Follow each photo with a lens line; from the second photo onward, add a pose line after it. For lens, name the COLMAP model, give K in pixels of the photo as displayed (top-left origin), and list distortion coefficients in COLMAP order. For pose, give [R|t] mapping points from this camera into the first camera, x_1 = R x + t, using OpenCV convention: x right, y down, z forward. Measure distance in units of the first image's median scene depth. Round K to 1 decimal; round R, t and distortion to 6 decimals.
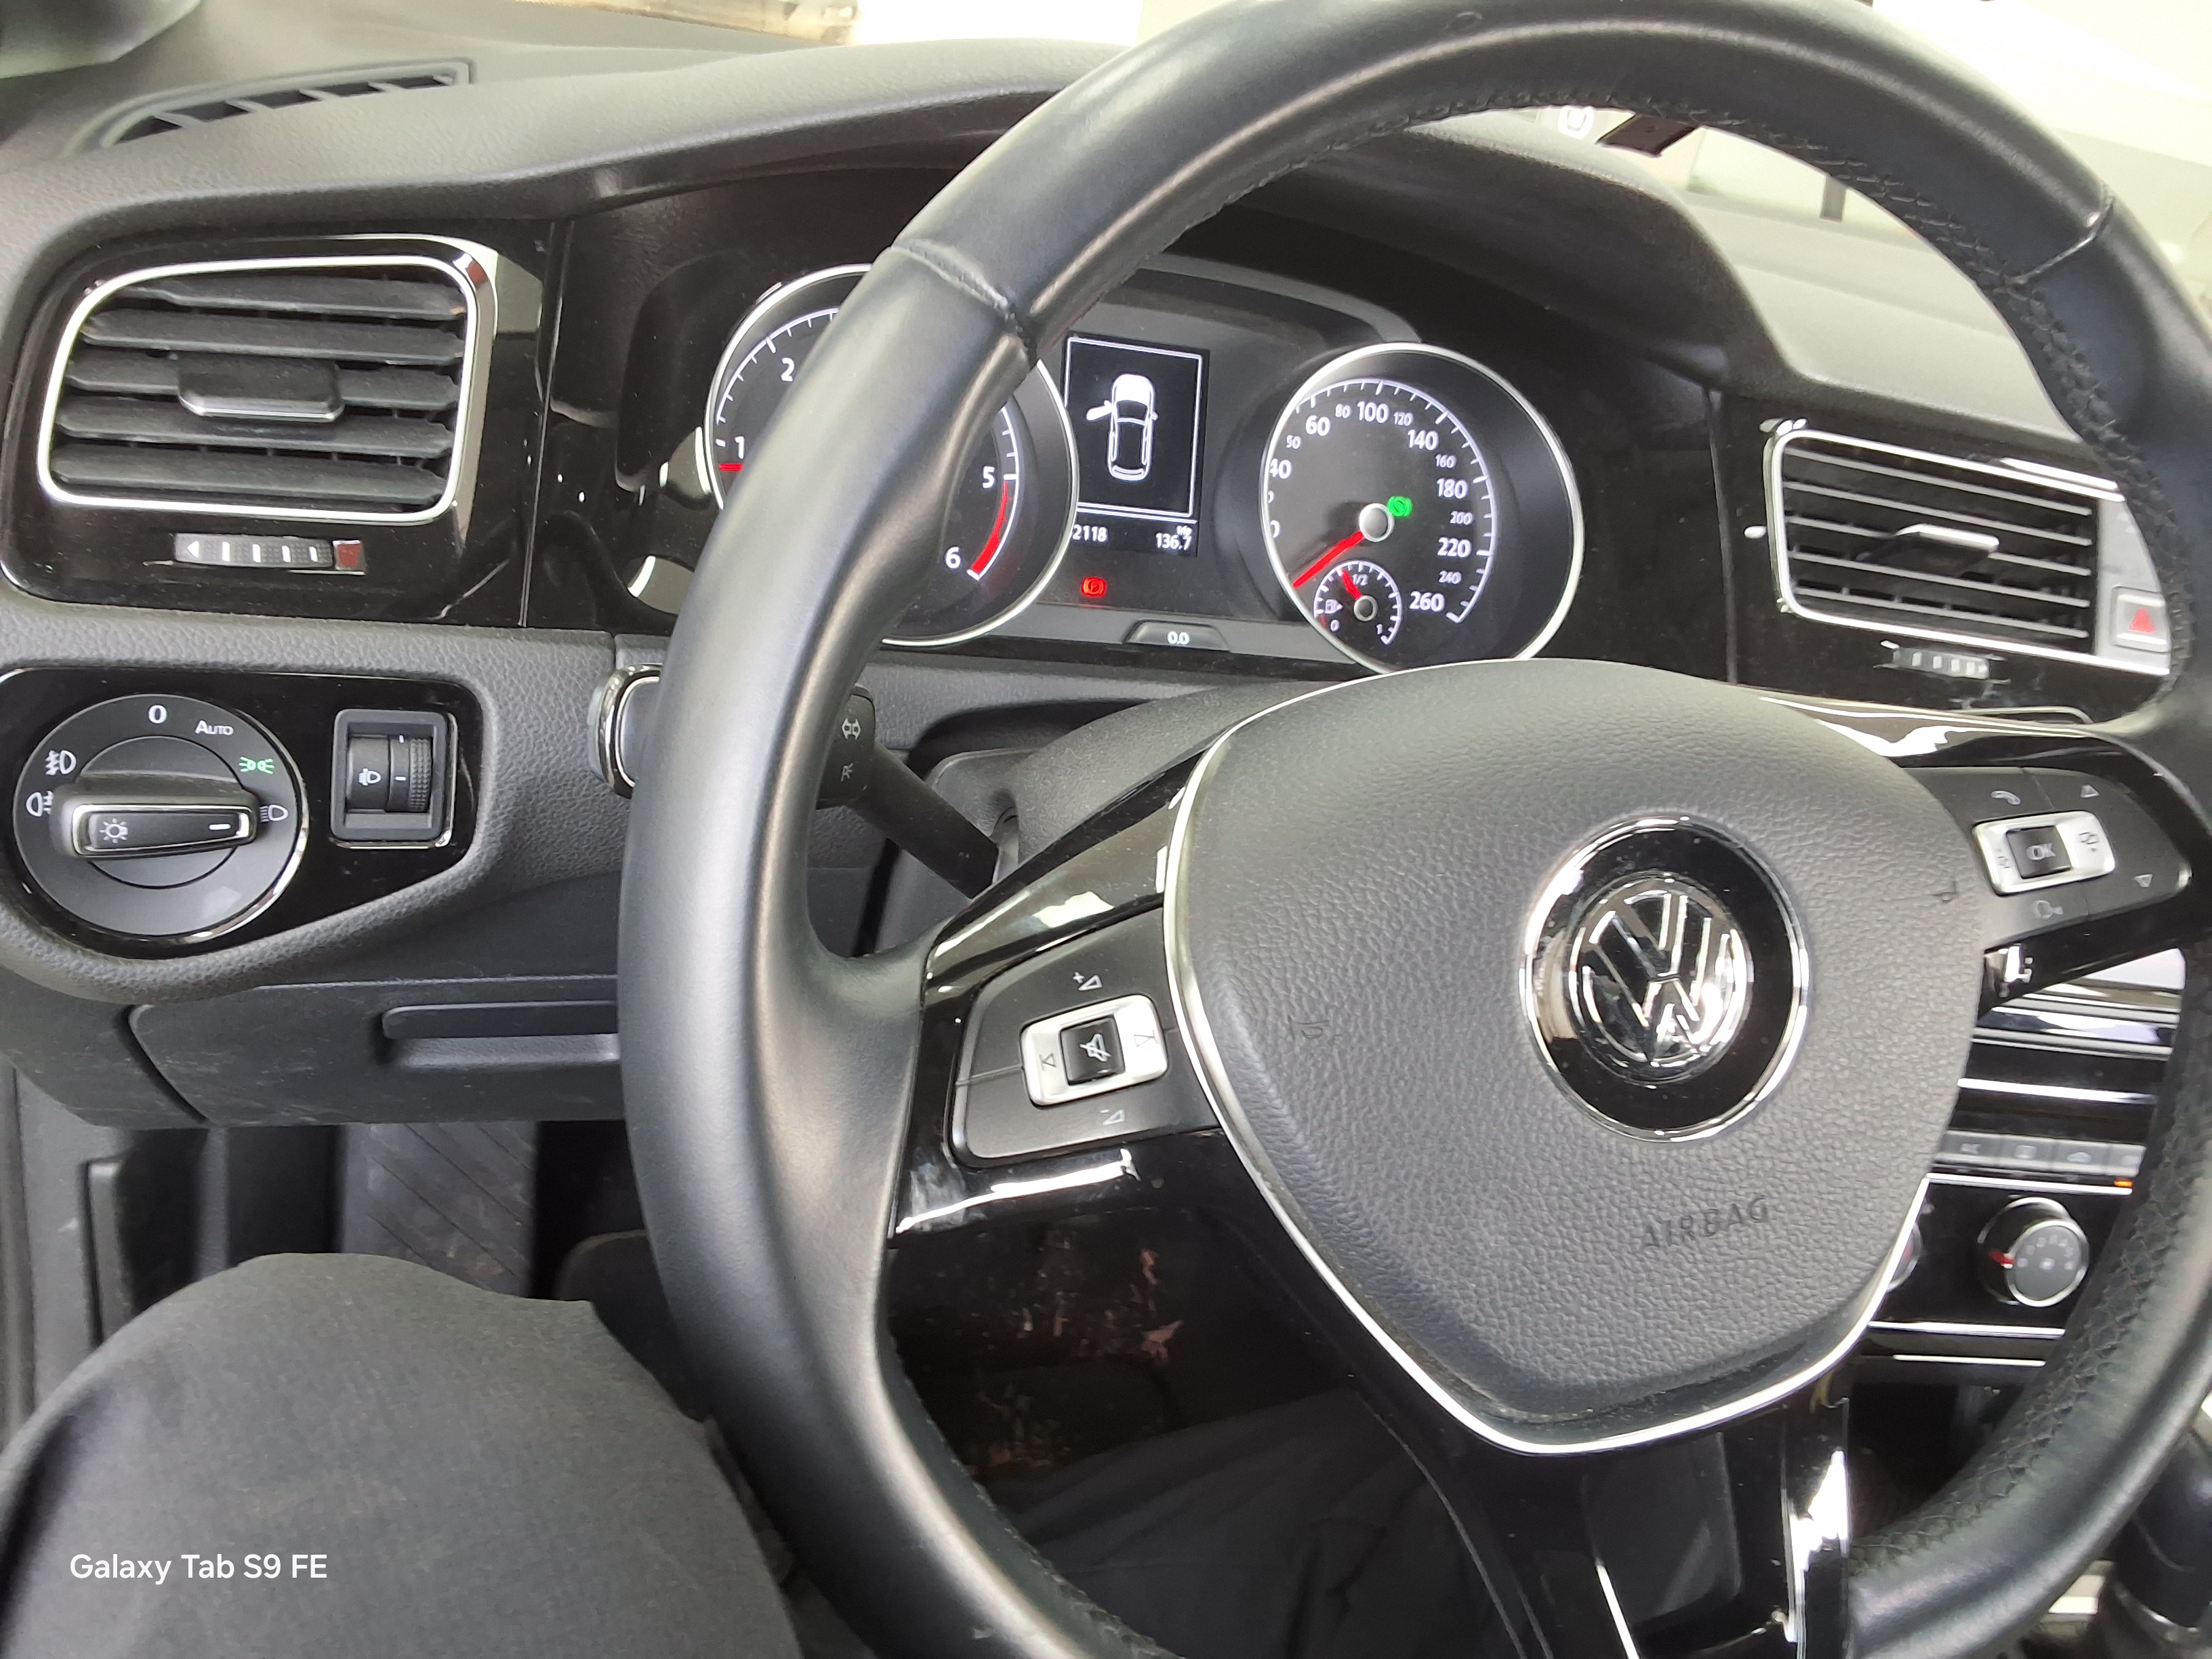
lens RADIAL K [[1734.5, 0, 1100.0], [0, 1734.5, 865.8], [0, 0, 1]] dist [0.076652, -0.149445]
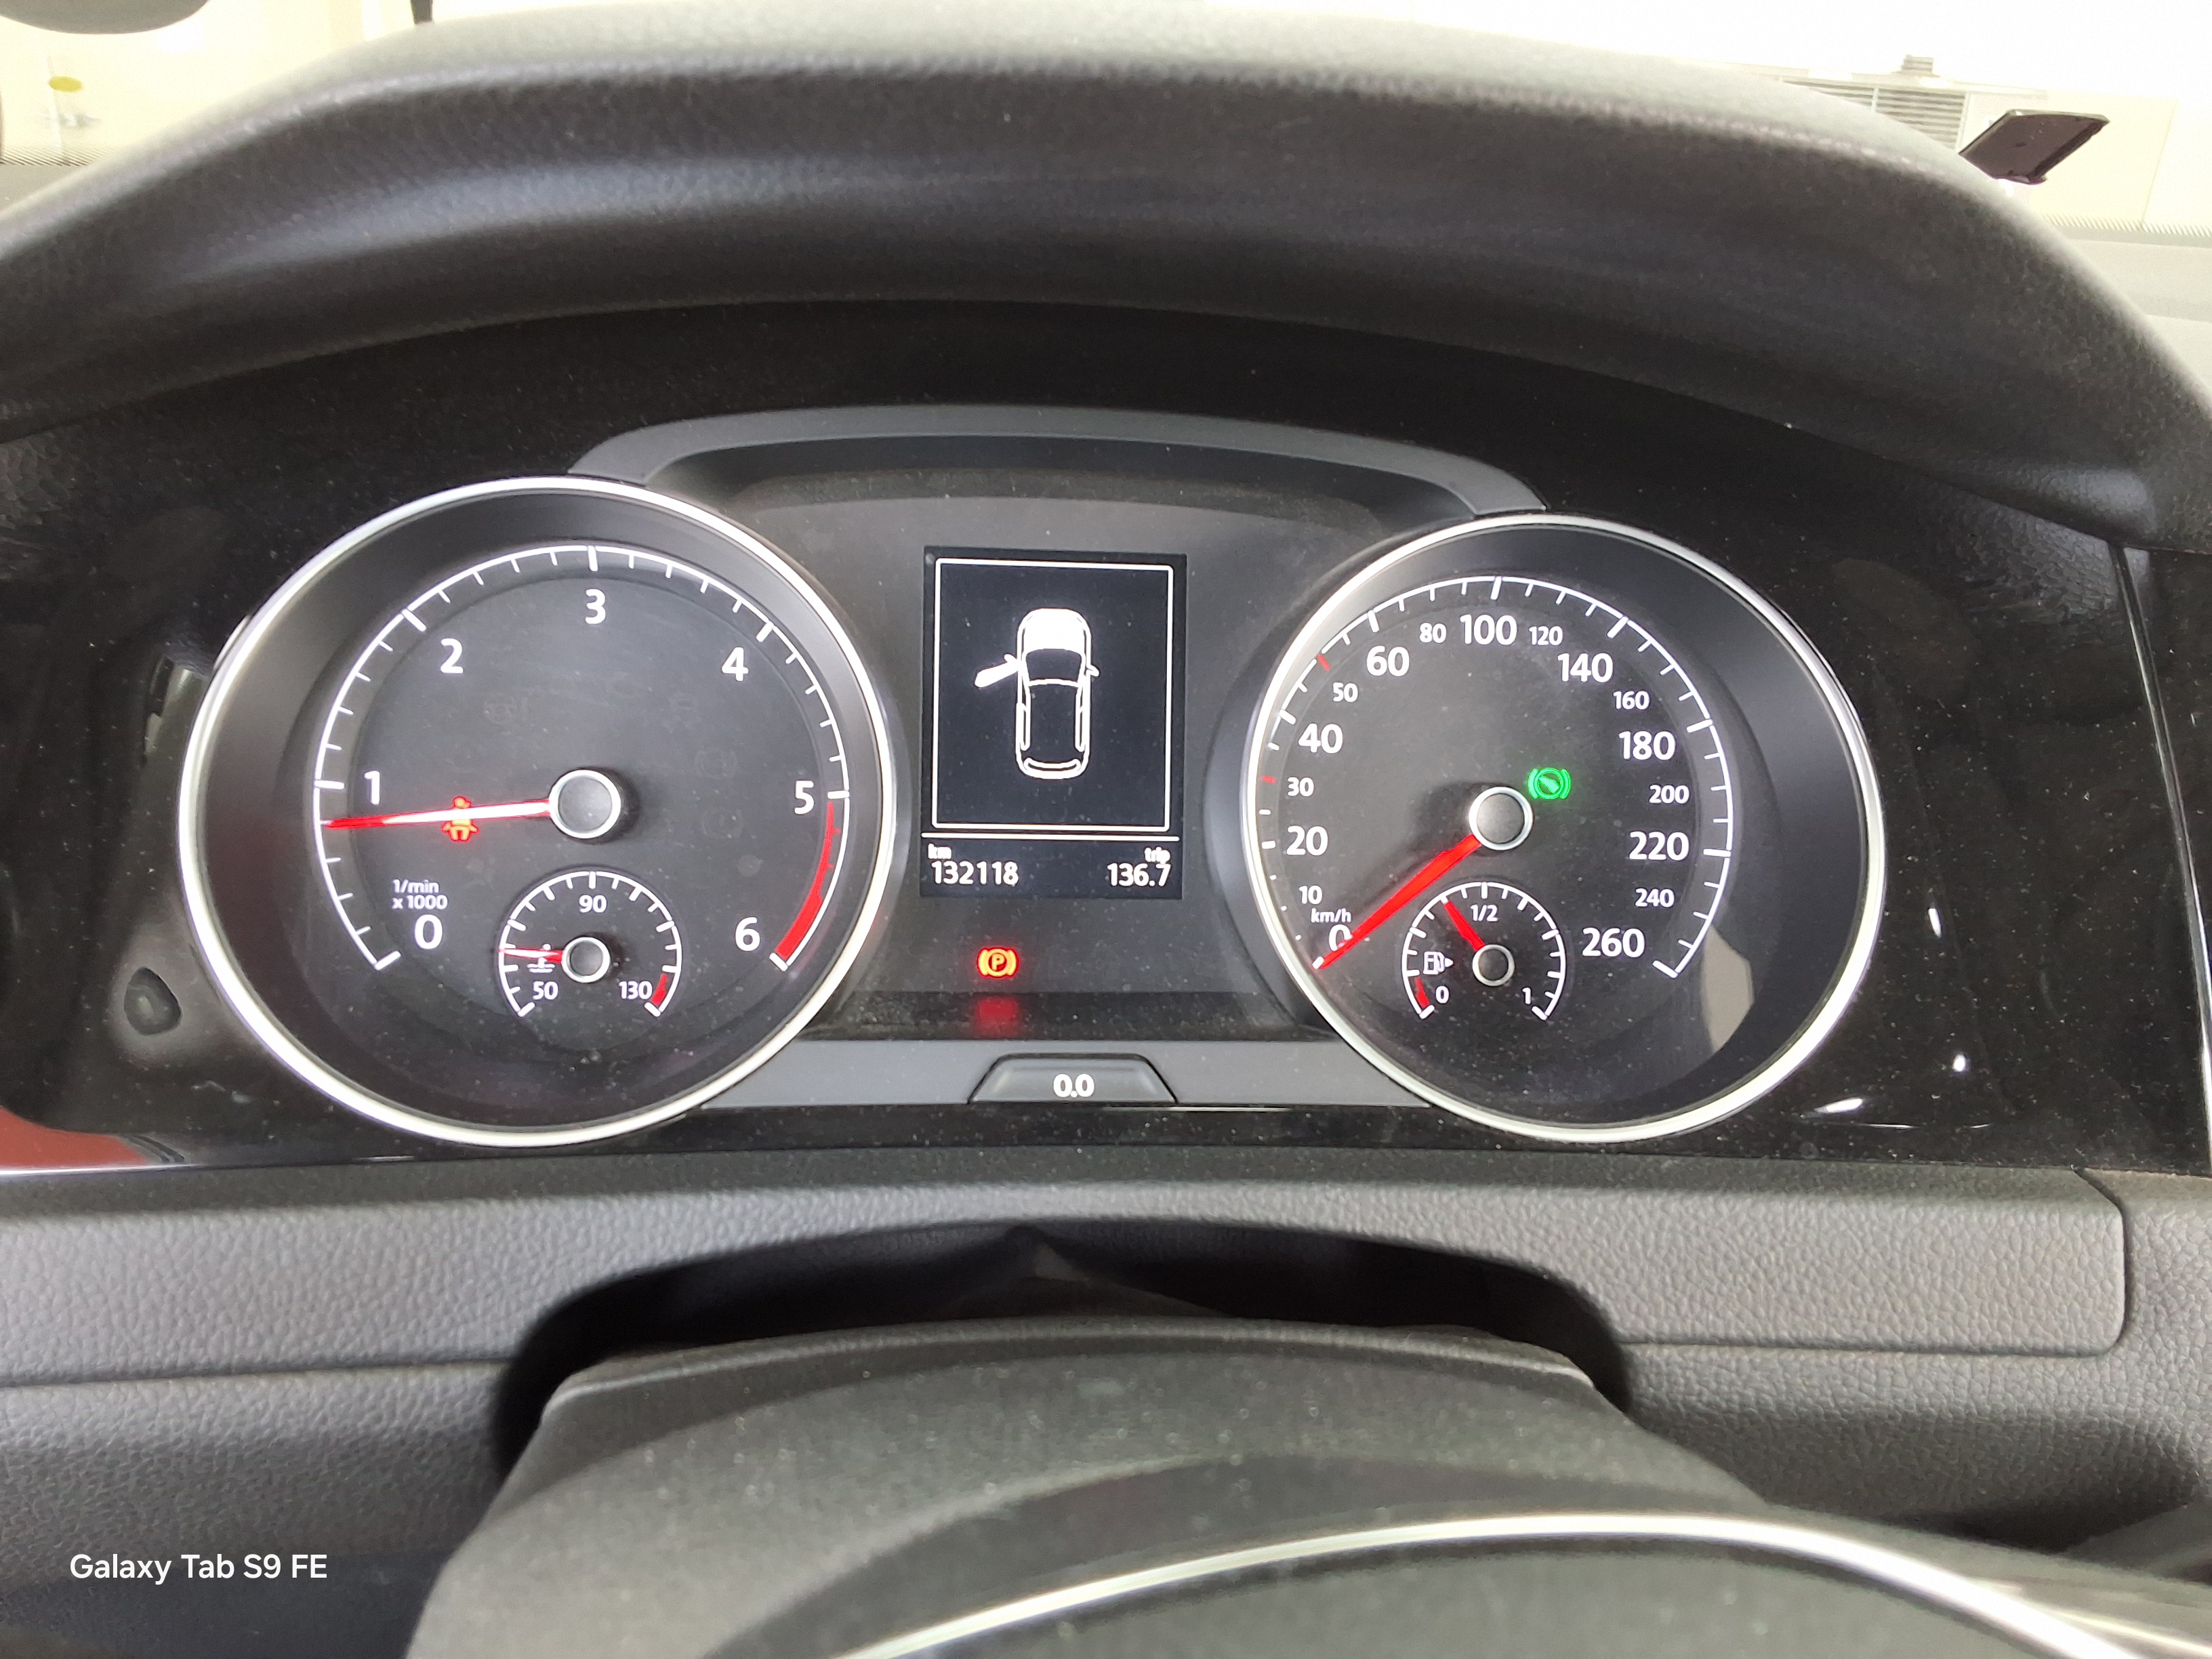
lens RADIAL K [[1734.5, 0, 1100.0], [0, 1734.5, 865.8], [0, 0, 1]] dist [0.076652, -0.149445]
pose [[0.971761, -0.045599, -0.231520, 0.165951], [0.026217, 0.995940, -0.086116, -0.138672], [0.234507, 0.077614, 0.969011, 0.423816]]
